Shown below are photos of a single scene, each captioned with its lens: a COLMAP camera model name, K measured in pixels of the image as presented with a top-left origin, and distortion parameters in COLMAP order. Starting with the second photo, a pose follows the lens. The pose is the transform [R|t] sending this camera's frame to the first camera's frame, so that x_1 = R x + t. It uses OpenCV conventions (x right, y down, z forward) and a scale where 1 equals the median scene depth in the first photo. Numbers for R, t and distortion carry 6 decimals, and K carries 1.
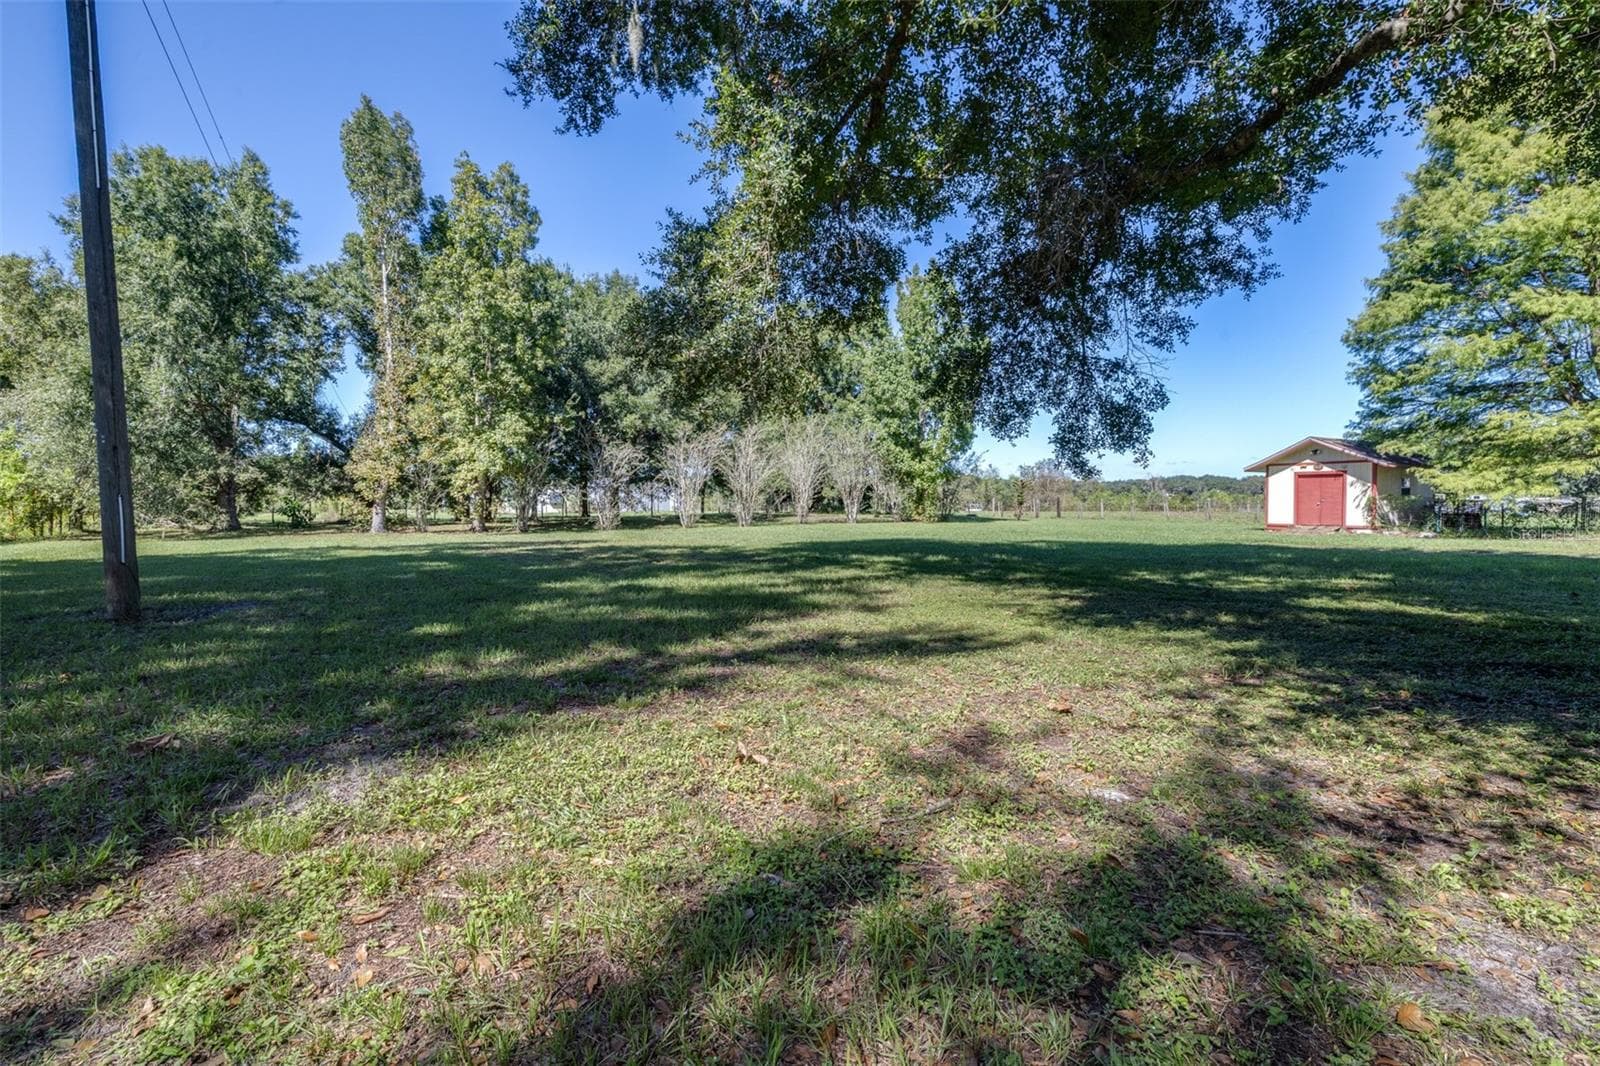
lens RADIAL K [[705.1, 0, 800.7], [0, 705.1, 555.4], [0, 0, 1]] dist [-0.001887, -0.000212]
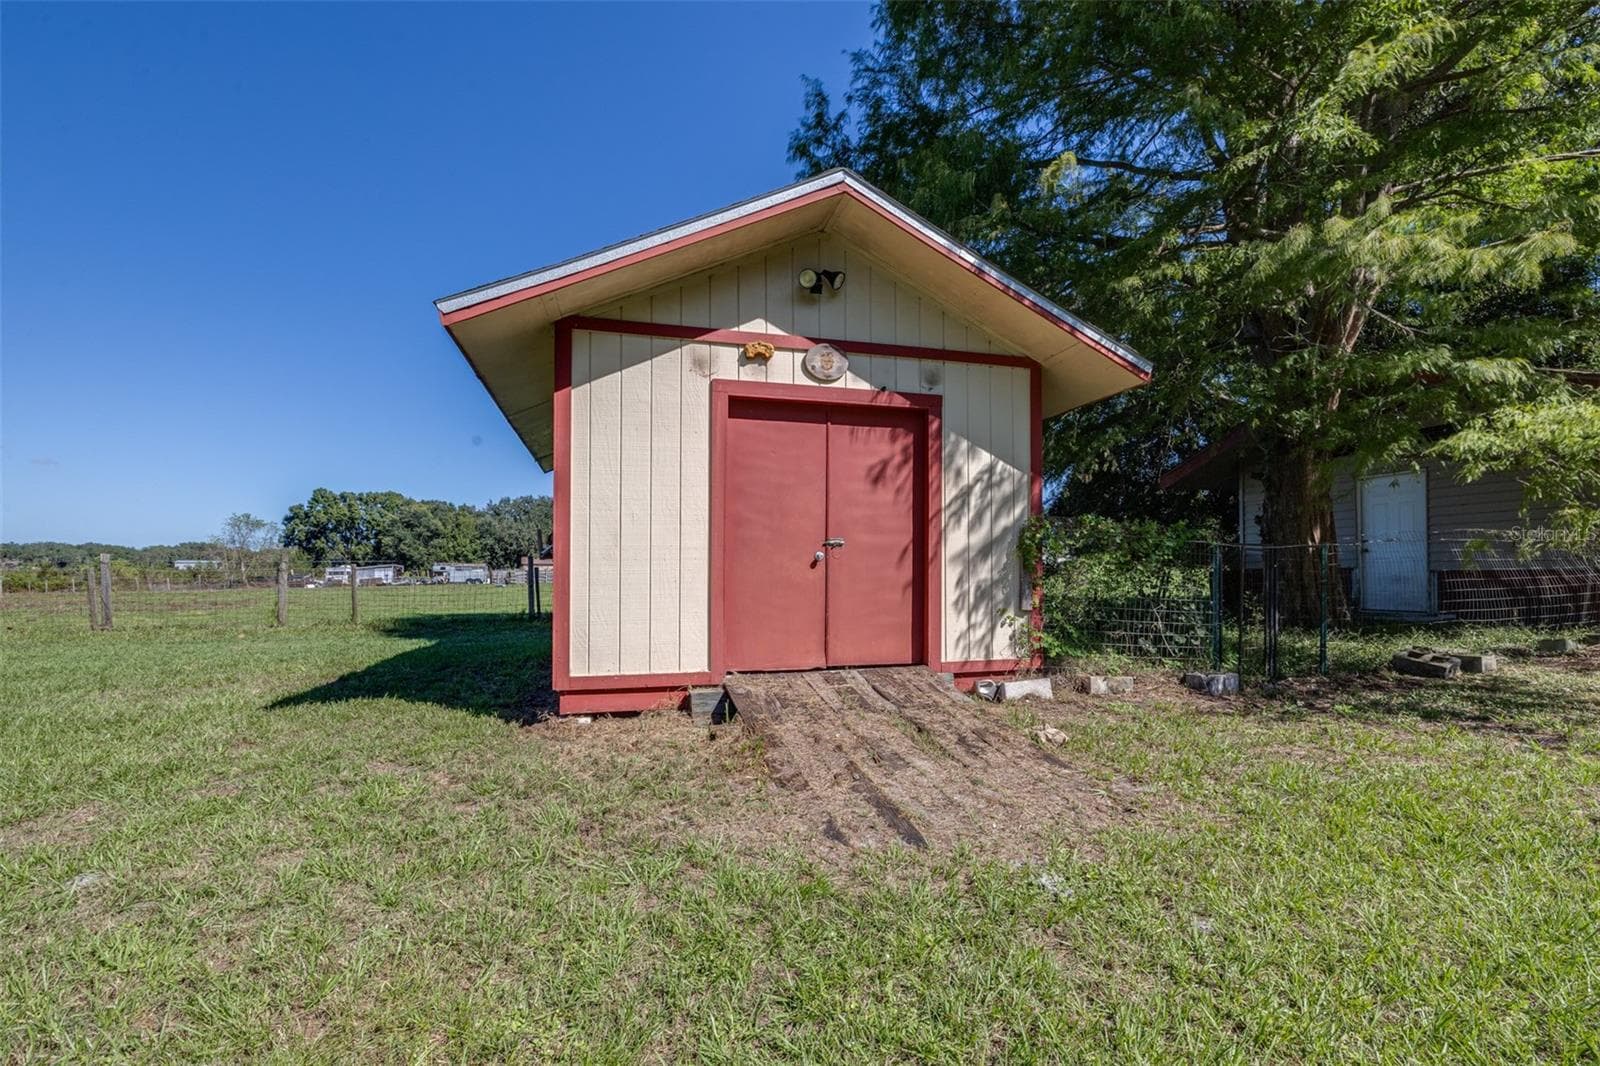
lens RADIAL K [[715.1, 0, 803.6], [0, 715.1, 566.6], [0, 0, 1]] dist [-0.000513, 0.000039]
pose [[0.261893, 0.015854, 0.964967, 0.533200], [0.072298, 0.996733, -0.035998, -0.063178], [-0.962385, 0.079193, 0.259891, 0.931451]]
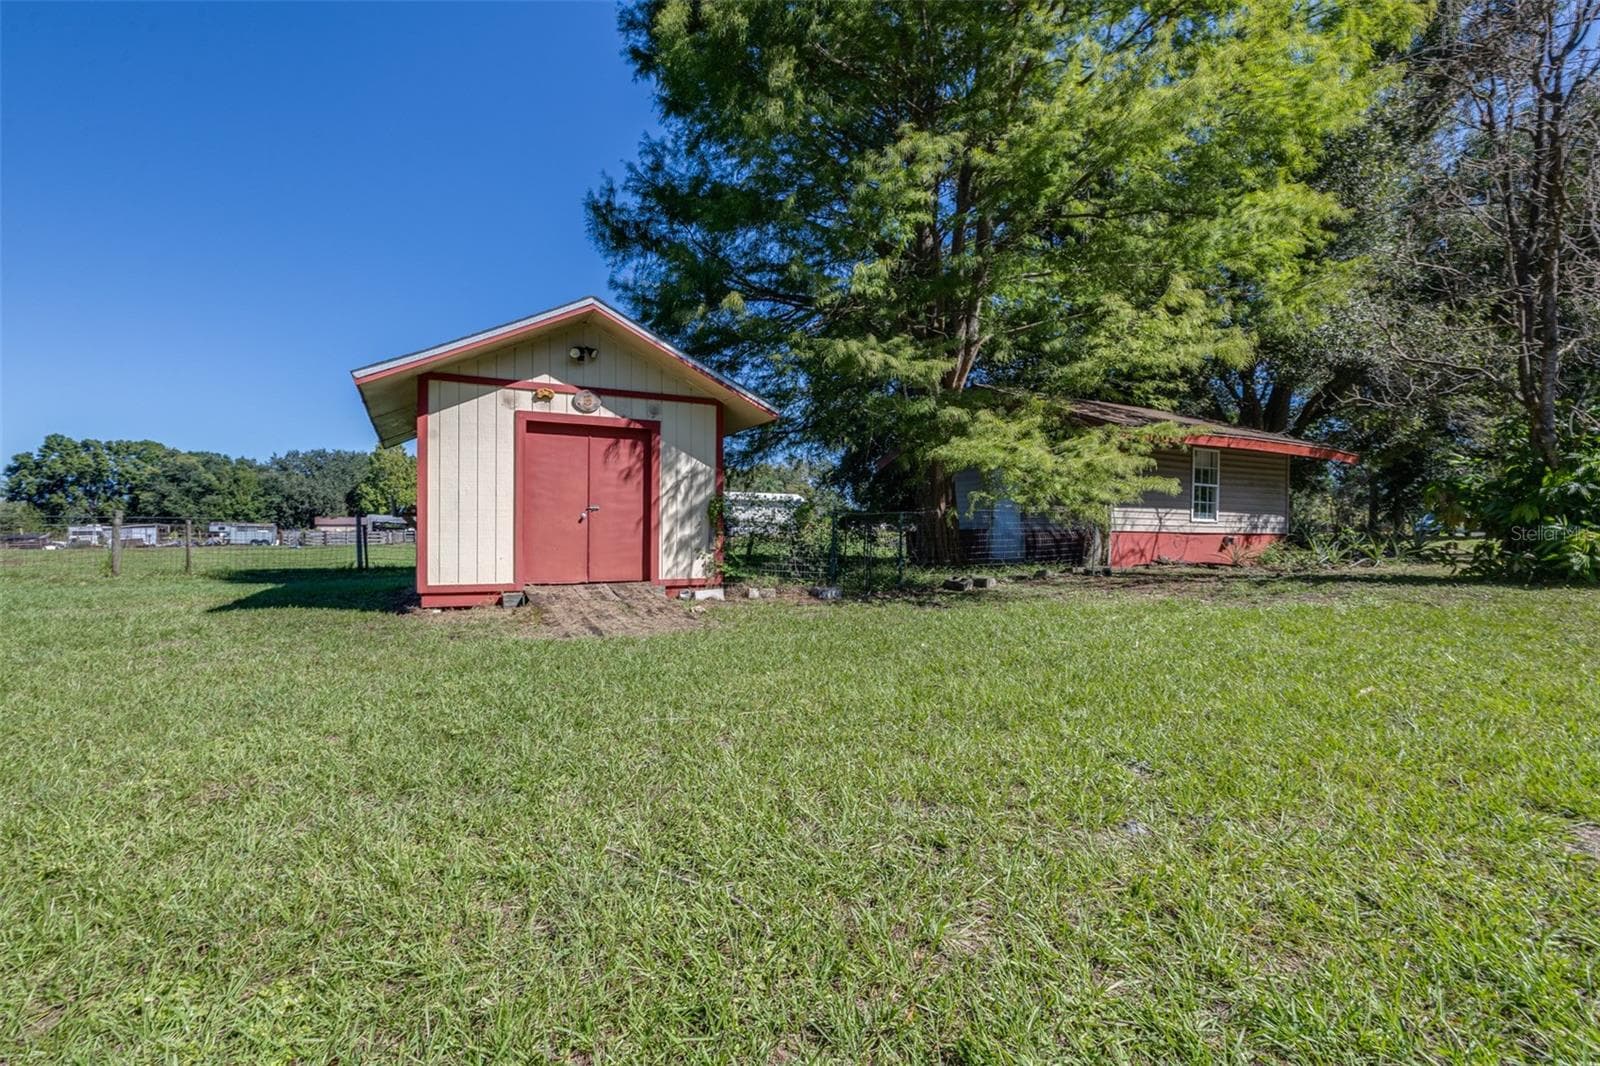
lens RADIAL K [[703.1, 0, 766.4], [0, 703.1, 545.8], [0, 0, 1]] dist [-0.001616, -0.000065]
pose [[0.070300, -0.005927, 0.997508, 0.410407], [0.071051, 0.997472, 0.000920, -0.053673], [-0.994992, 0.070810, 0.070544, 0.874255]]
